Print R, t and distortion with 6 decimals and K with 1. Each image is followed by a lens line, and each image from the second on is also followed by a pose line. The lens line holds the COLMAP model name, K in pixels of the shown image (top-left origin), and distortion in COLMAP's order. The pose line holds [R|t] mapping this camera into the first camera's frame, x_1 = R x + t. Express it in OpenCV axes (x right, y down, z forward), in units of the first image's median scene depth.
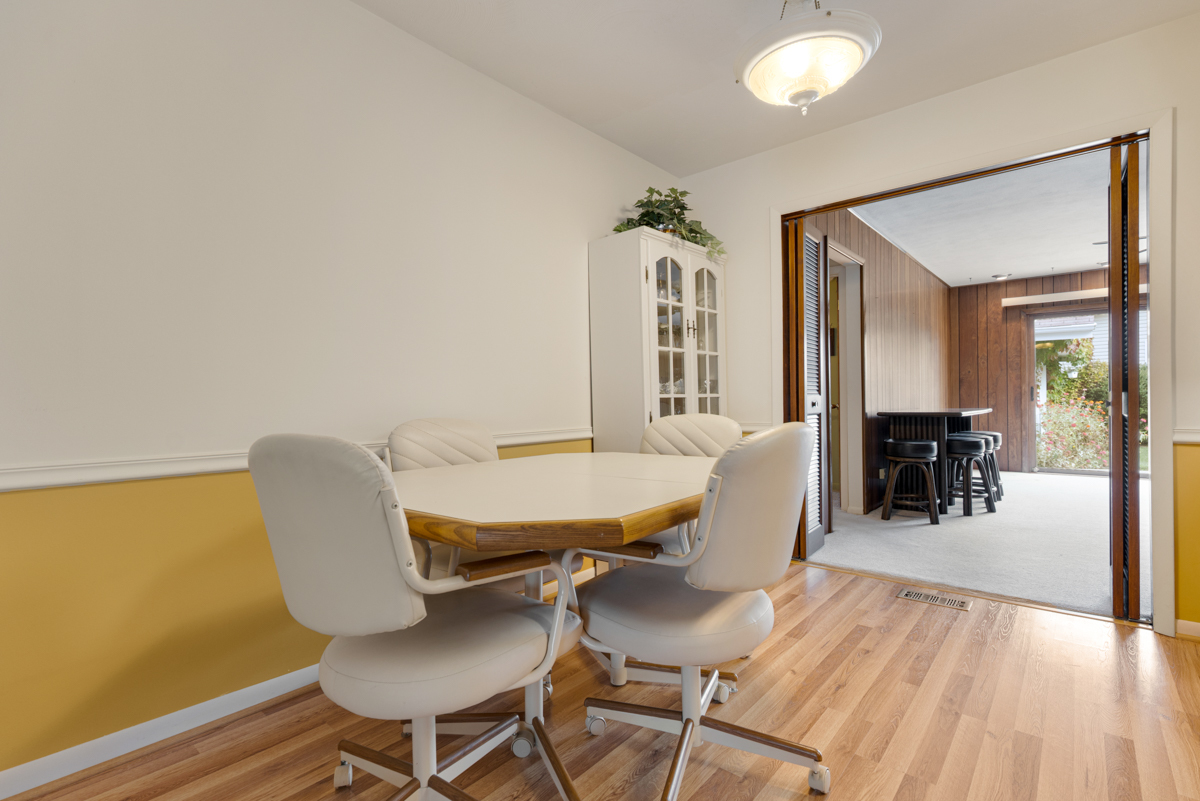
lens RADIAL K [[586.1, 0, 600.0], [0, 586.1, 400.5], [0, 0, 1]] dist [-0.000164, -0.000075]
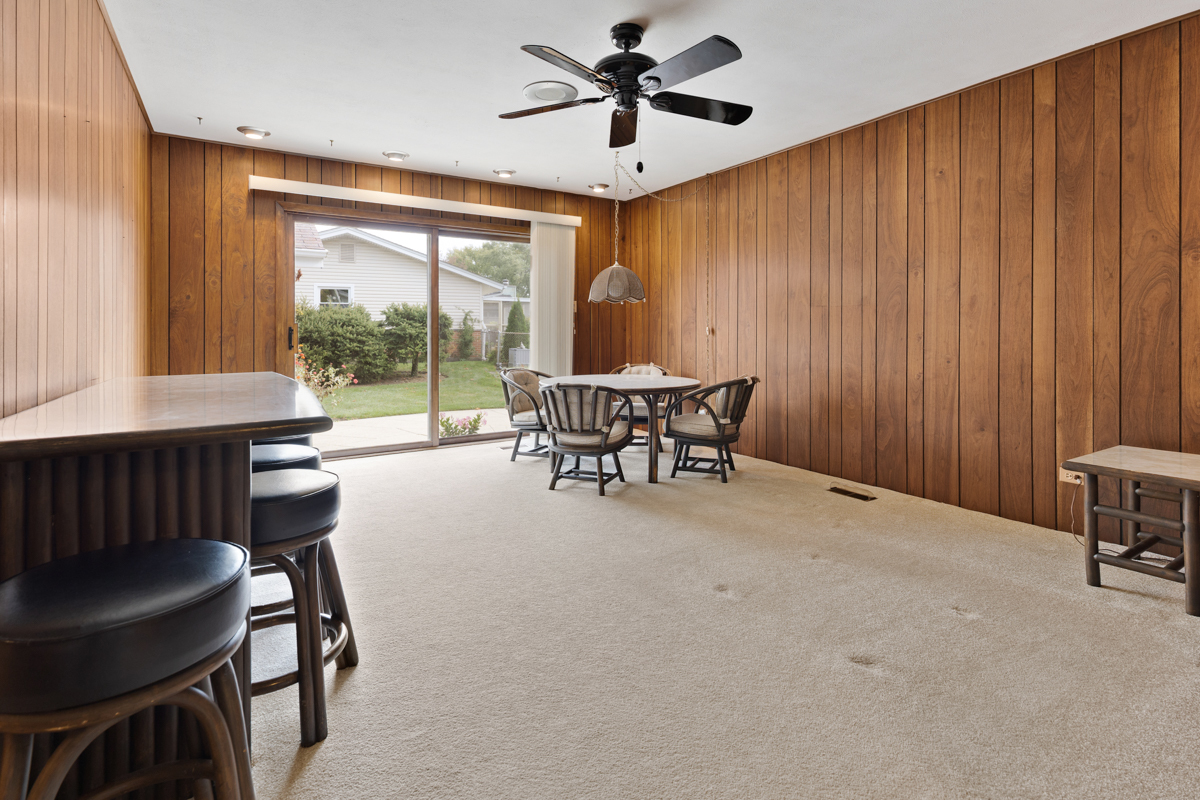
lens RADIAL K [[593.8, 0, 599.1], [0, 593.8, 335.5], [0, 0, 1]] dist [0.000756, -0.000079]
pose [[0.314281, 0.005048, 0.949316, 0.230828], [0.001927, 0.999980, -0.005955, -0.009392], [-0.949328, 0.003700, 0.314266, 0.475690]]
